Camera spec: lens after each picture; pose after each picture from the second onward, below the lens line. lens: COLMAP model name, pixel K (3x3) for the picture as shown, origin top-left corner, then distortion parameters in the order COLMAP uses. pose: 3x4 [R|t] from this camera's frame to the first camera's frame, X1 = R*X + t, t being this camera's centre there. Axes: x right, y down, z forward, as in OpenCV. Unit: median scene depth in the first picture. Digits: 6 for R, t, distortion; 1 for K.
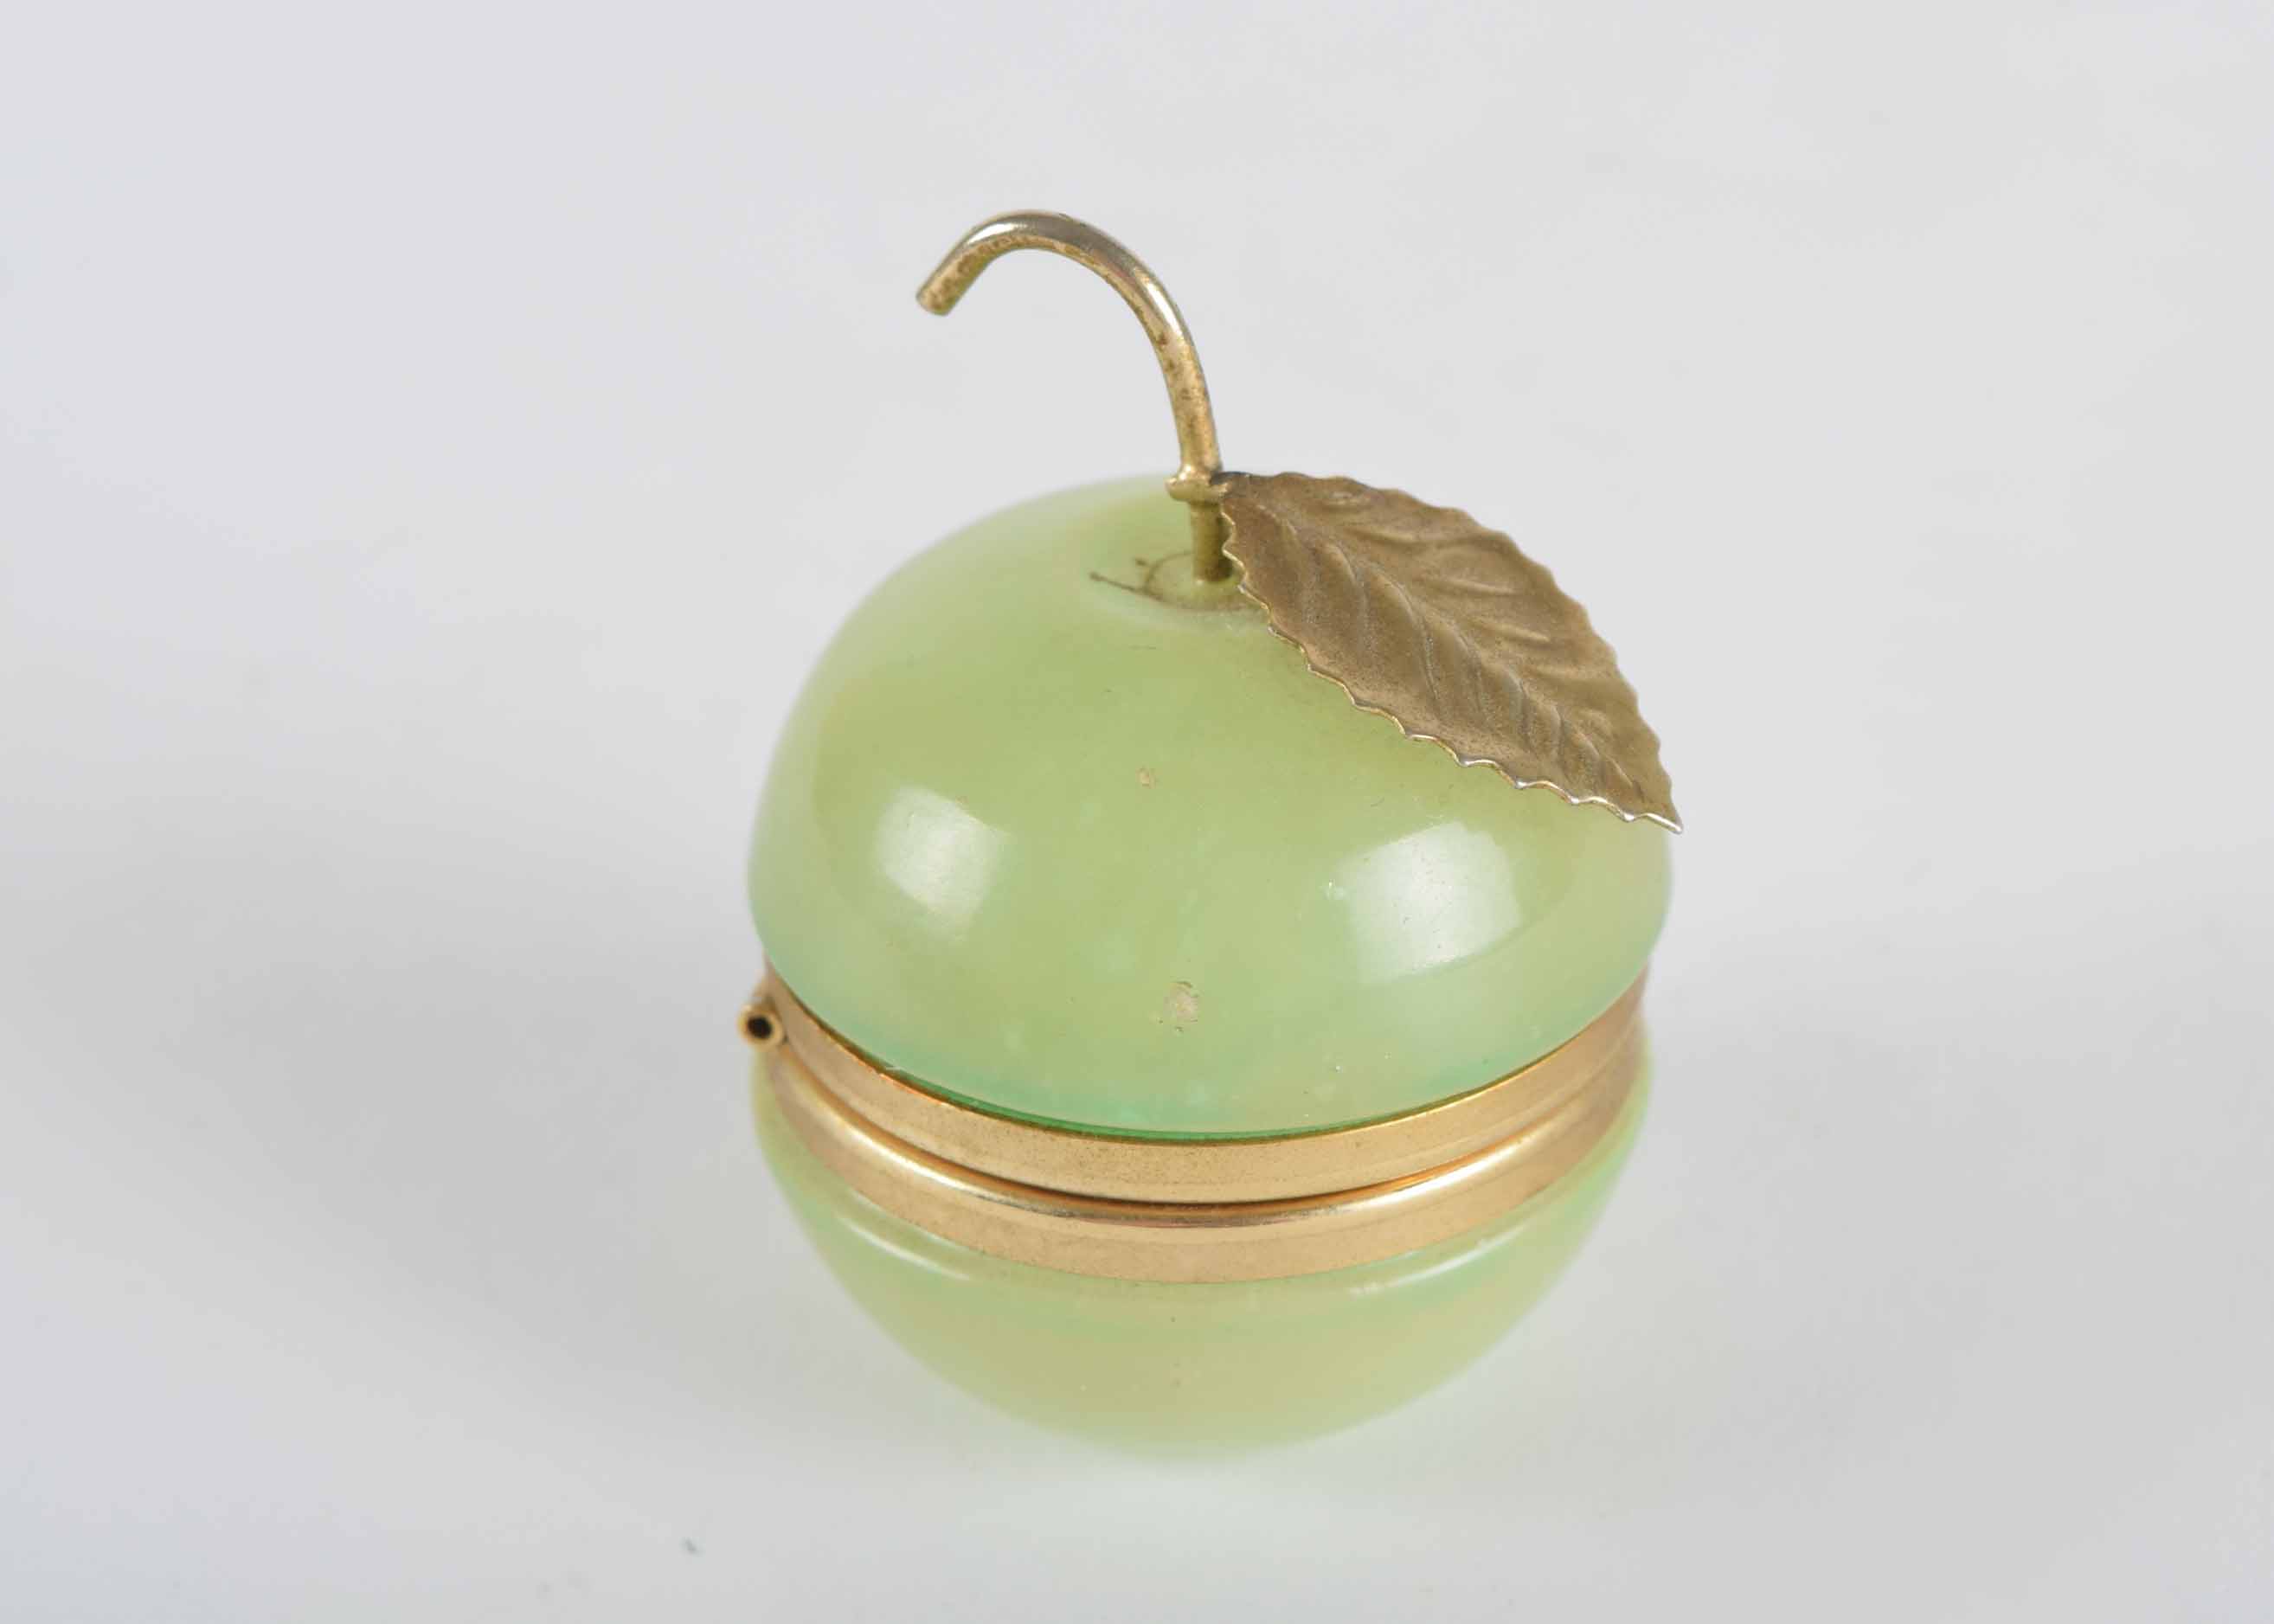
lens RADIAL K [[5698.9, 0, 1136.9], [0, 5698.9, 813.6], [0, 0, 1]] dist [-0.164201, 0.000000]
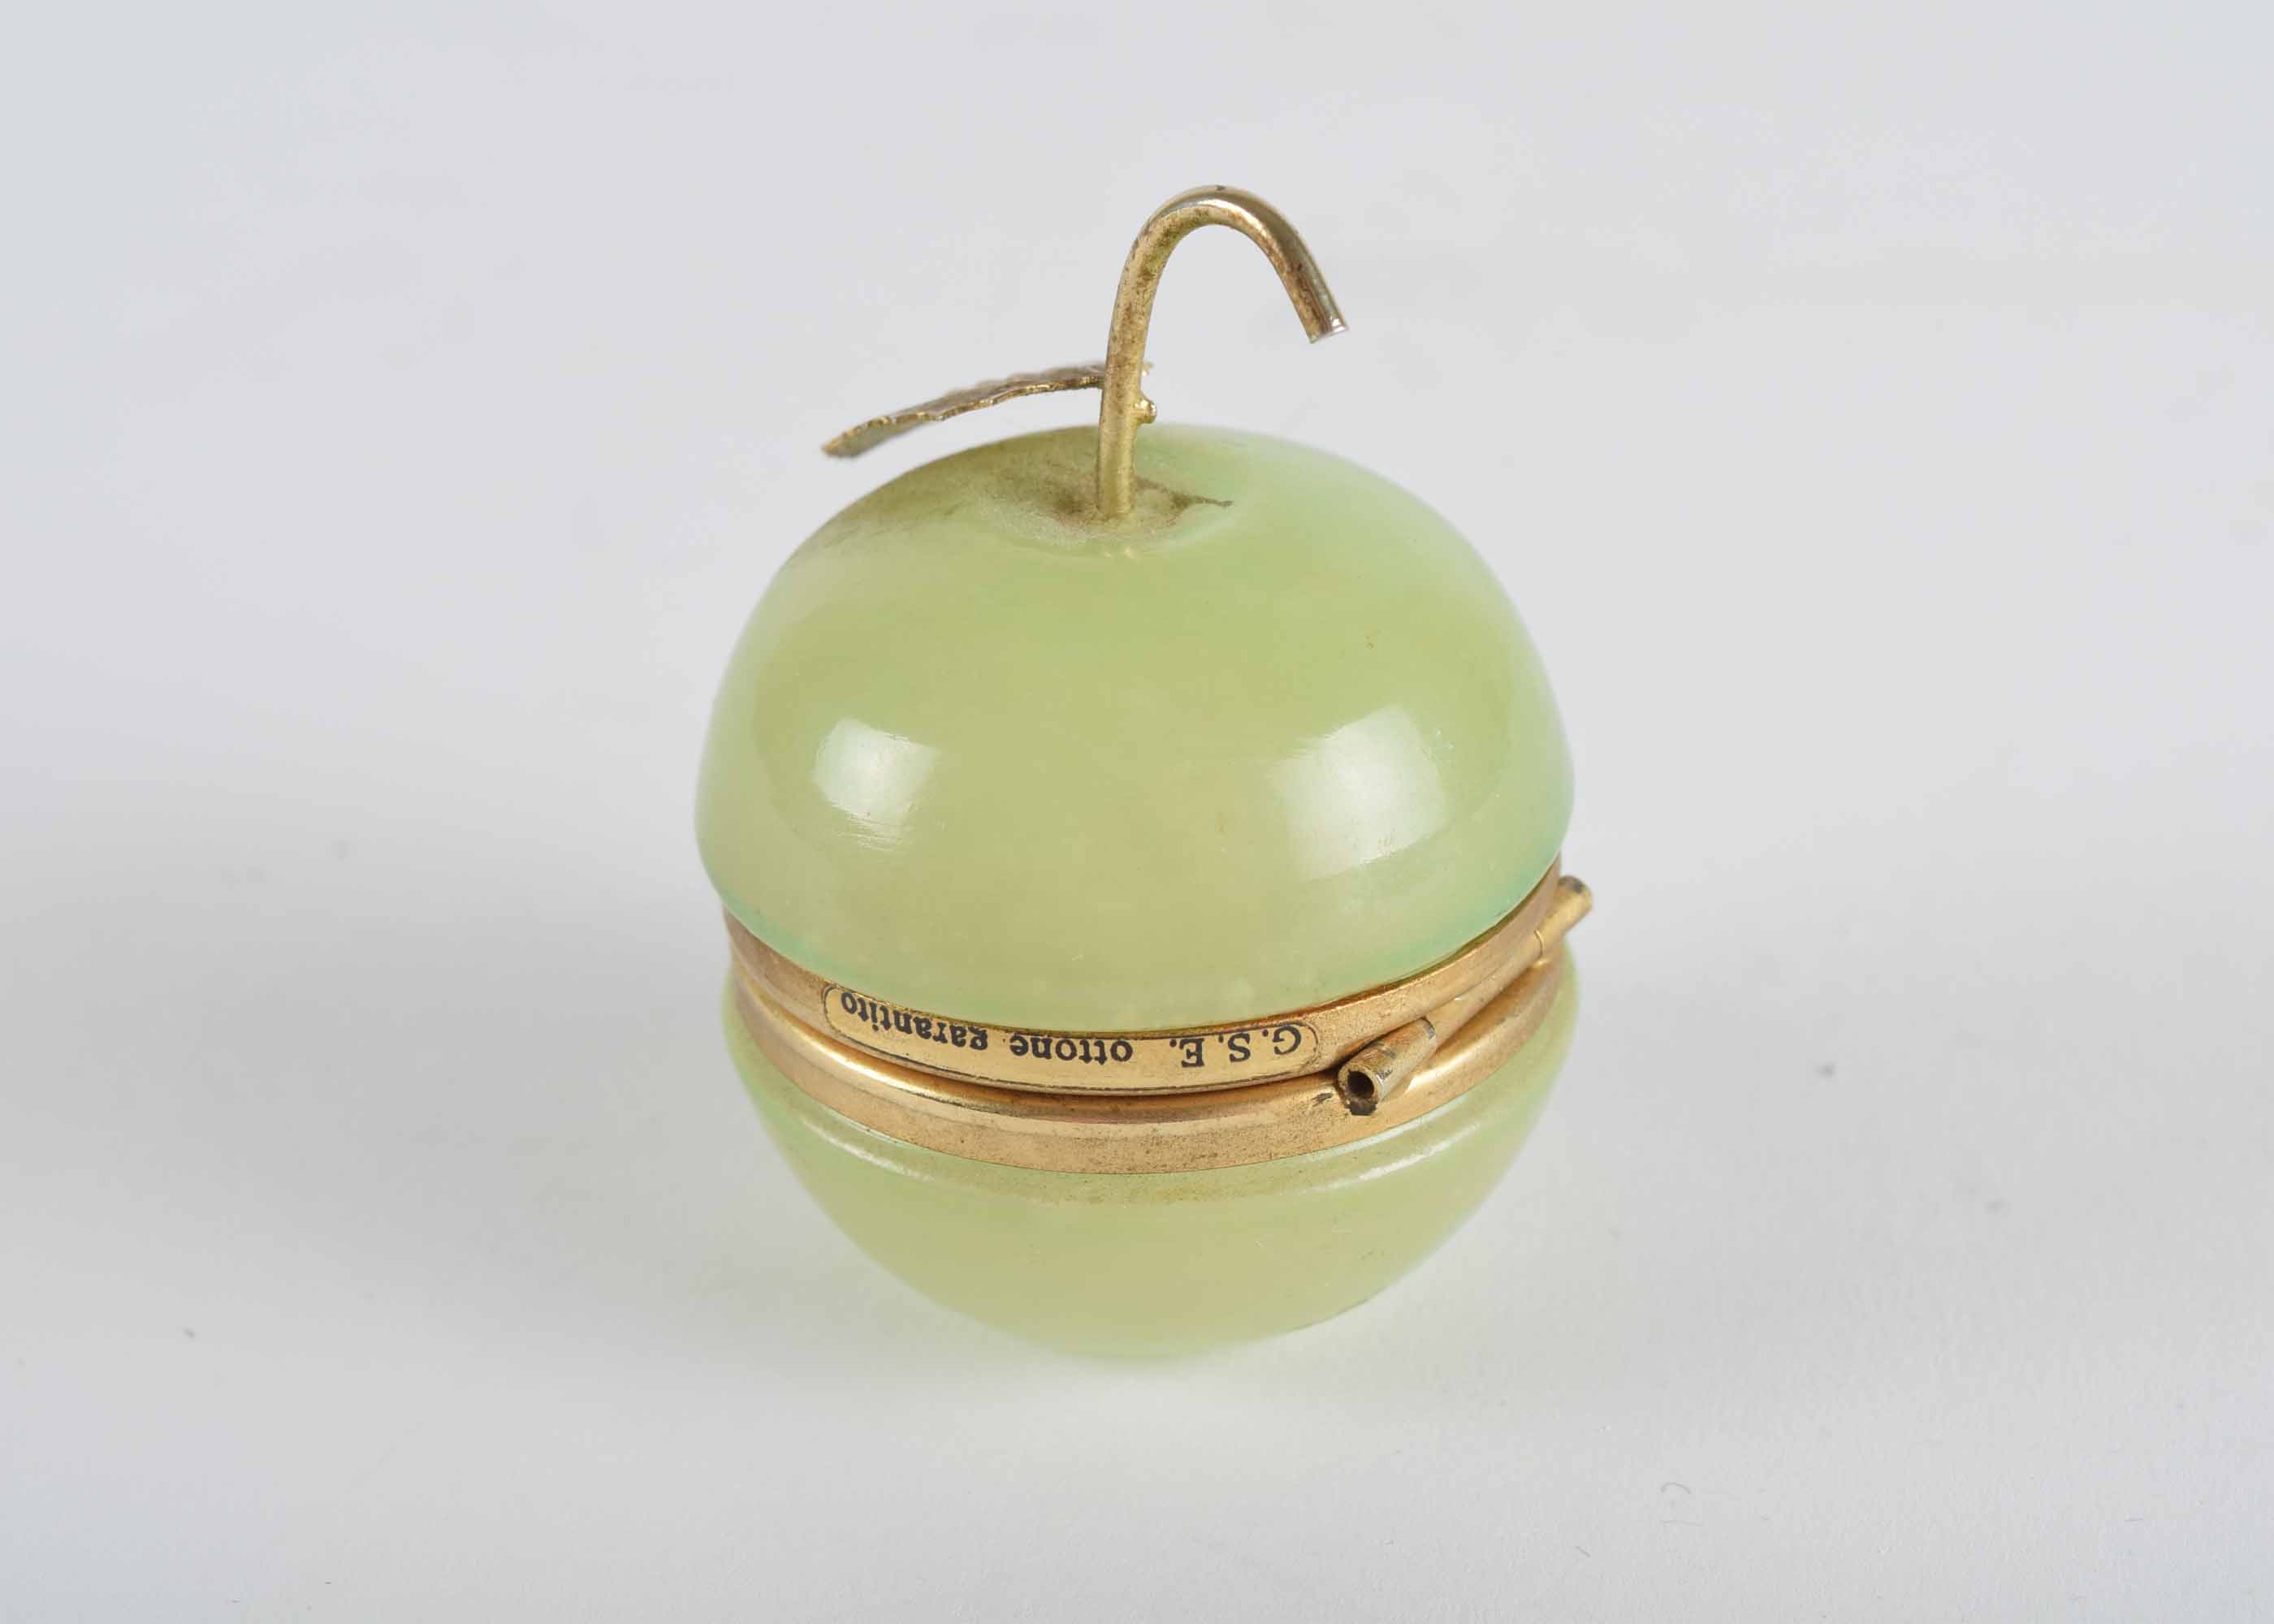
lens RADIAL K [[4336.7, 0, 1136.4], [0, 4336.7, 809.0], [0, 0, 1]] dist [0.026828, 0.000000]
pose [[0.999360, -0.013549, 0.033091, -0.013125], [0.013407, 0.999900, 0.004489, 0.010919], [-0.033149, -0.004042, 0.999442, 0.191106]]
